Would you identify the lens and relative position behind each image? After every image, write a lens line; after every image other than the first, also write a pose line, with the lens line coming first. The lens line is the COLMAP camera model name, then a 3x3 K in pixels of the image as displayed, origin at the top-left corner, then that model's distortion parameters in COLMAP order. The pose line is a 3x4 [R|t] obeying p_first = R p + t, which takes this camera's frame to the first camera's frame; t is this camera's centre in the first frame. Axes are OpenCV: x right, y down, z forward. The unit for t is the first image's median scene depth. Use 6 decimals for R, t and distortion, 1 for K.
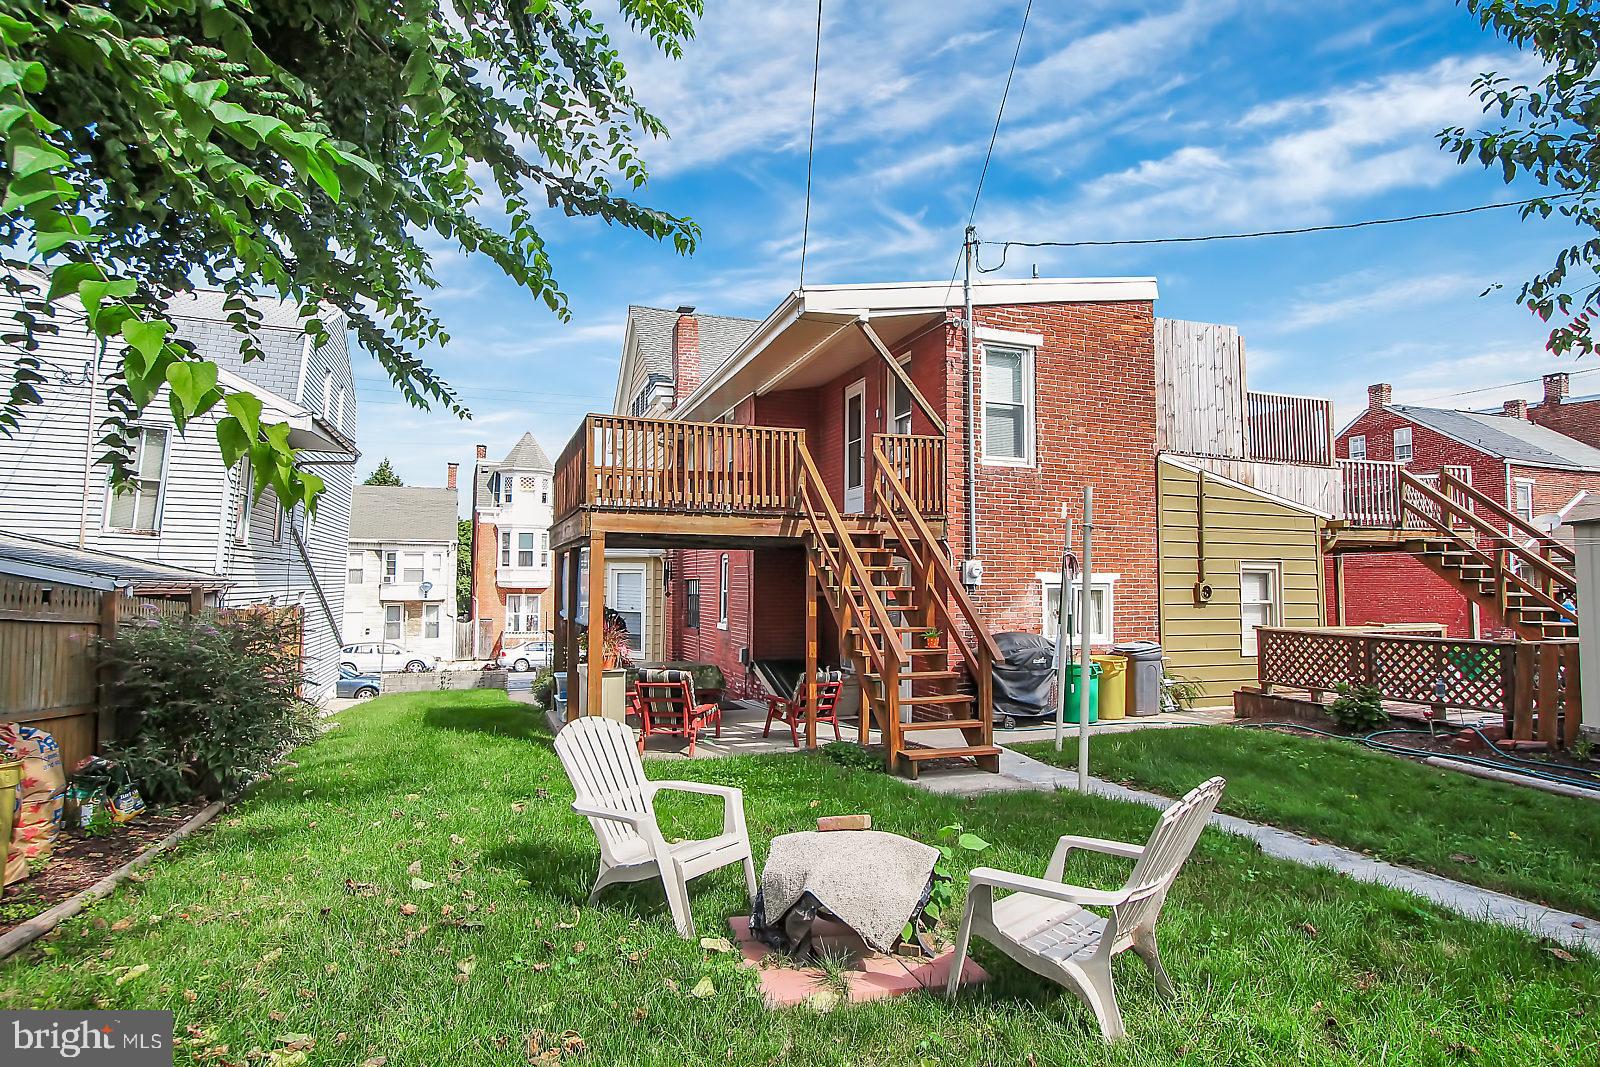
lens RADIAL K [[910.4, 0, 800.0], [0, 910.4, 533.5], [0, 0, 1]] dist [-0.001218, -0.000028]
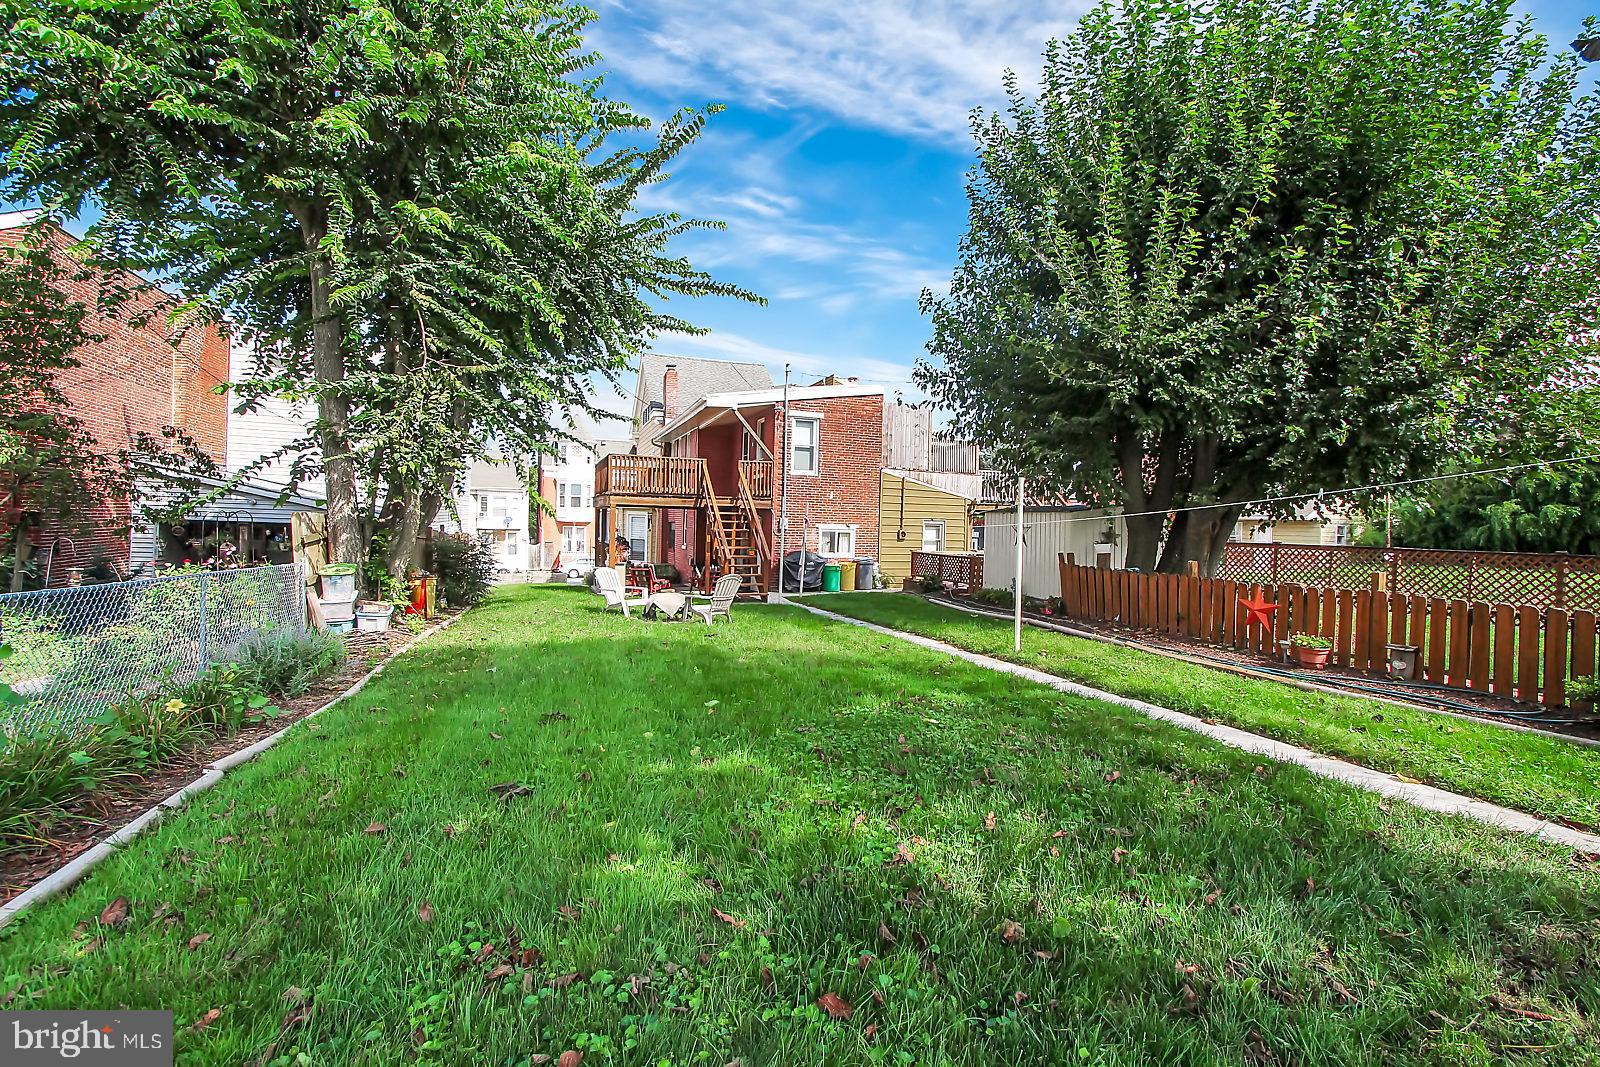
lens RADIAL K [[728.7, 0, 800.0], [0, 728.7, 533.5], [0, 0, 1]] dist [0.000815, -0.000057]
pose [[0.999762, 0.019158, 0.010474, 0.198125], [-0.019870, 0.997153, 0.072736, -0.059009], [-0.009050, -0.072927, 0.997296, -0.727178]]
